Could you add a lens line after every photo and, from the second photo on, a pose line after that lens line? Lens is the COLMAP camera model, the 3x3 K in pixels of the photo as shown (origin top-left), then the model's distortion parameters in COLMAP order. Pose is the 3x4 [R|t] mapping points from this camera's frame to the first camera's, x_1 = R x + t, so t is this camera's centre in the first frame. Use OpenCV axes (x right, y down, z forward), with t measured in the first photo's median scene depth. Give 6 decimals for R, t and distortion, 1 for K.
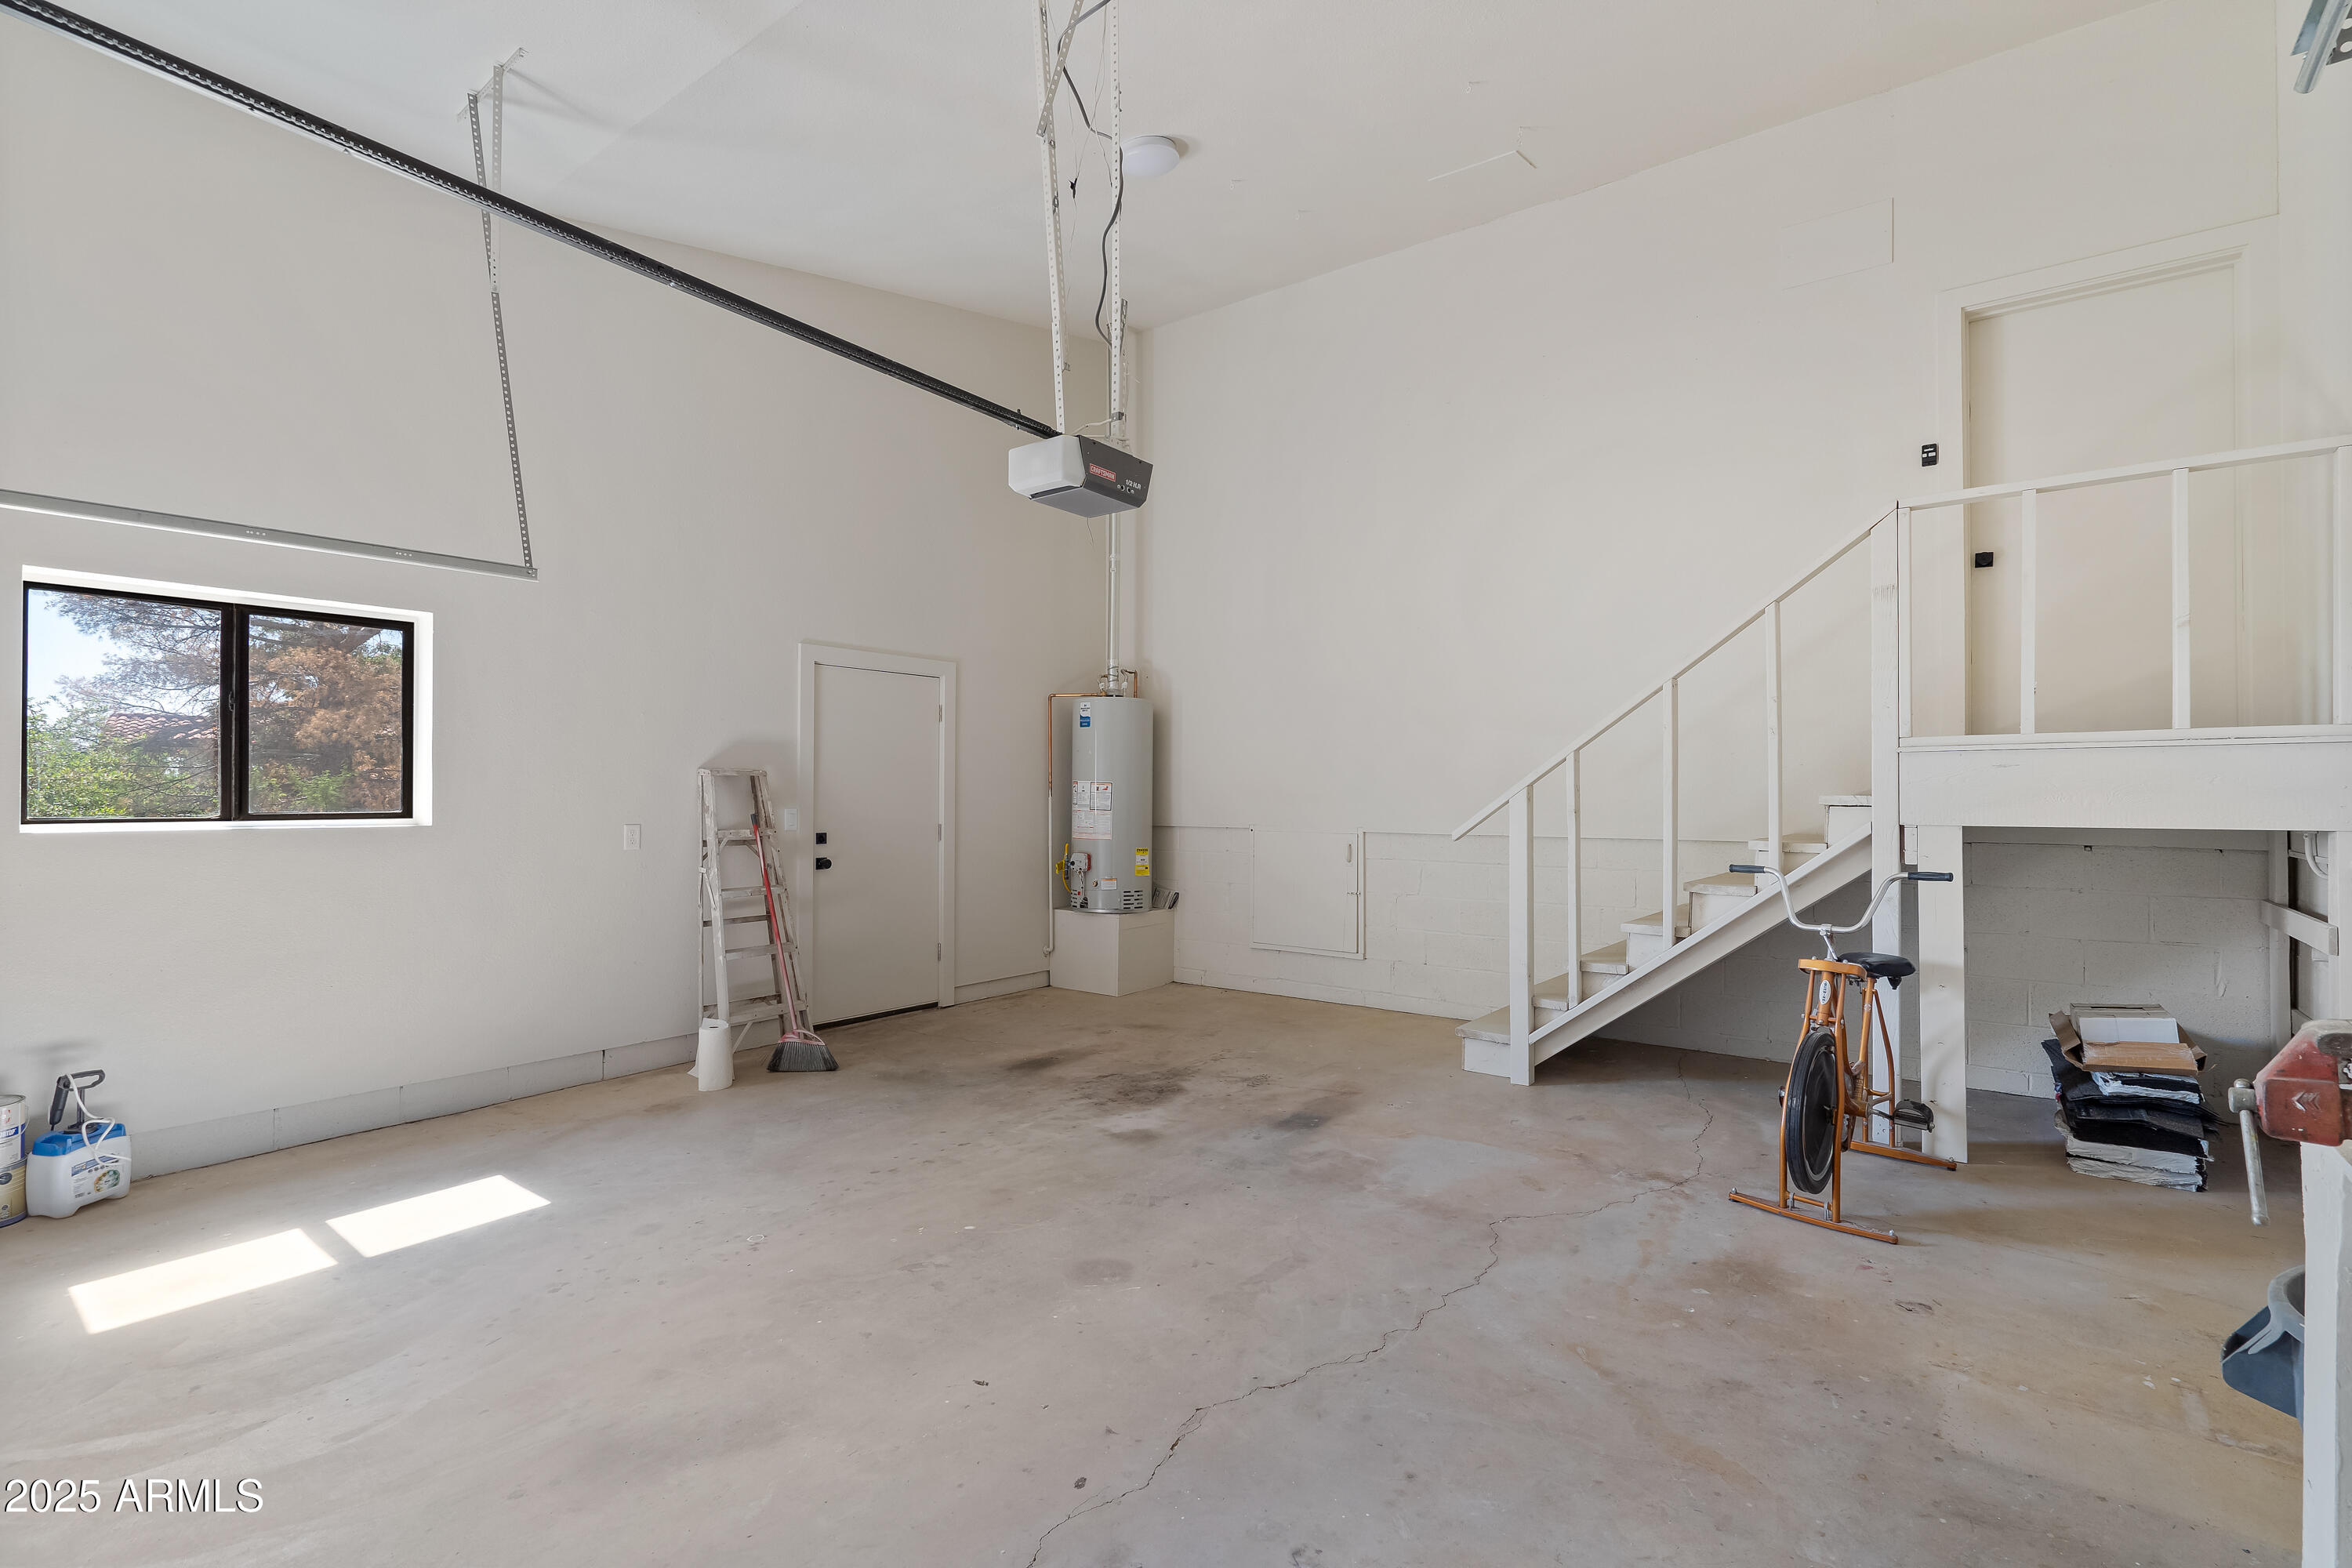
lens RADIAL K [[1095.6, 0, 1176.5], [0, 1095.6, 785.5], [0, 0, 1]] dist [-0.006016, 0.003416]
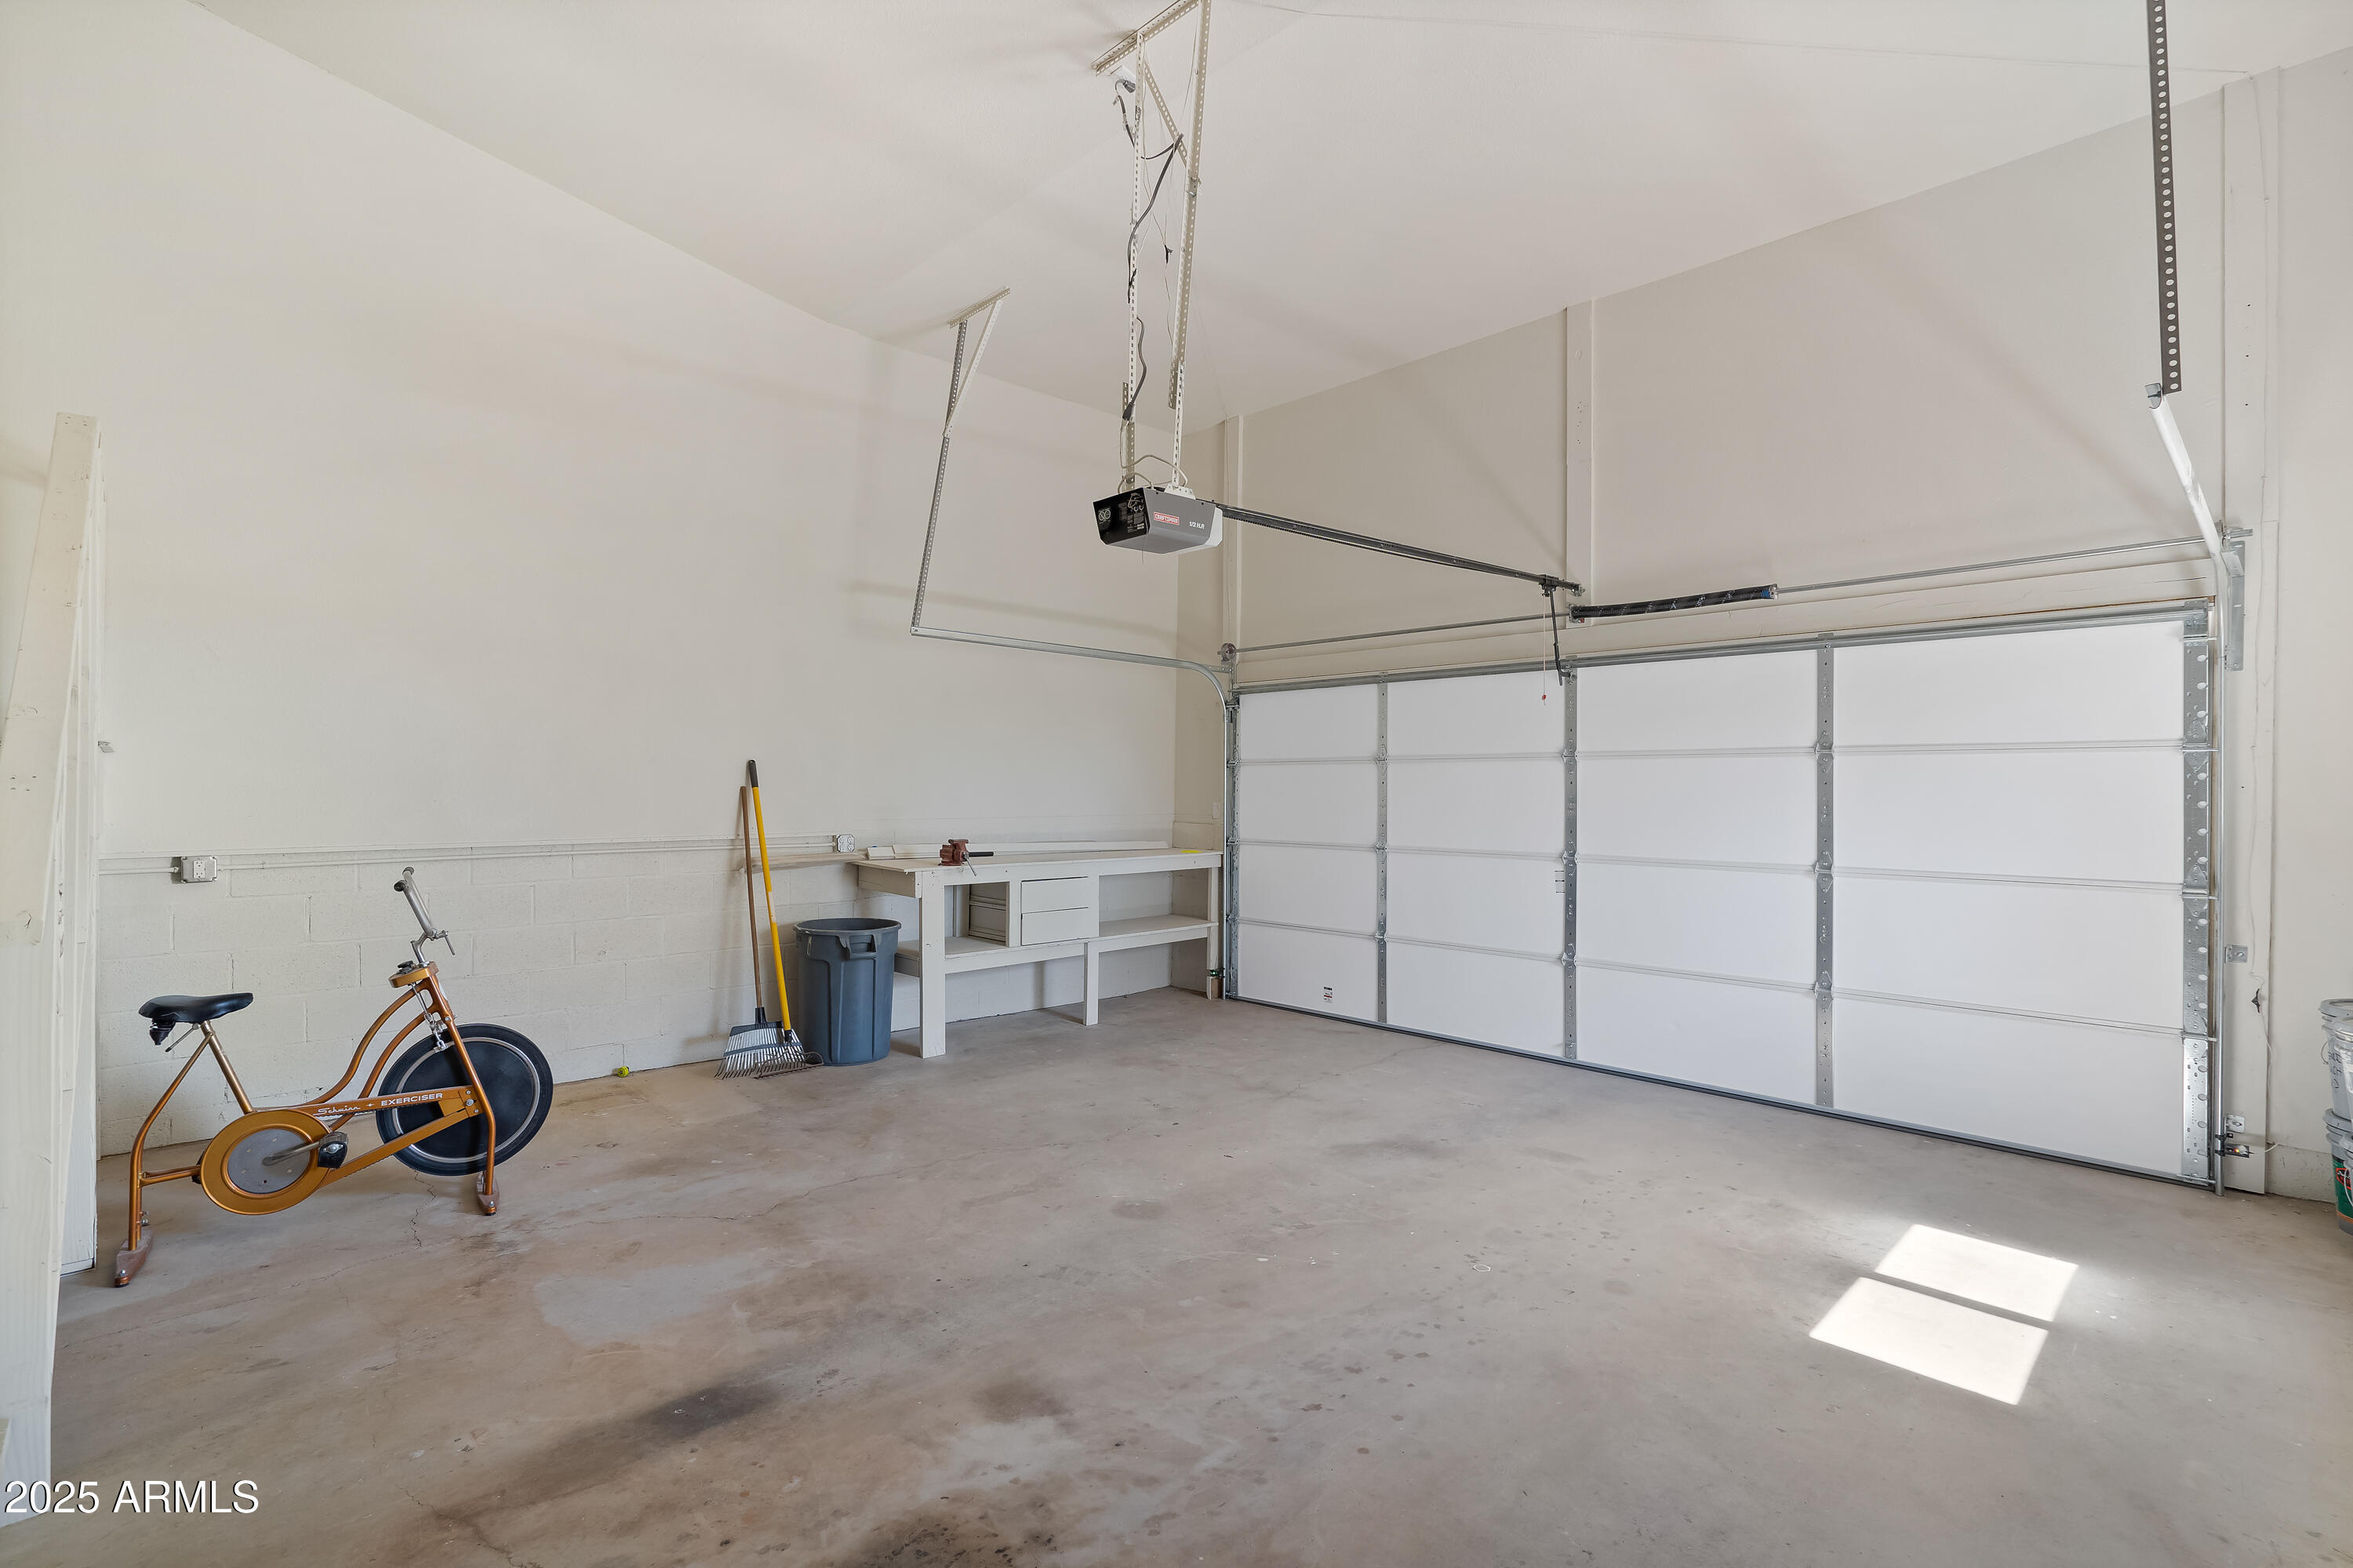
lens RADIAL K [[1096.1, 0, 1174.7], [0, 1096.1, 785.1], [0, 0, 1]] dist [-0.006016, 0.003416]
pose [[-0.988279, -0.003868, 0.152610, -0.229224], [-0.005452, 0.999936, -0.009960, -0.000537], [-0.152562, -0.010676, -0.988236, 1.745958]]
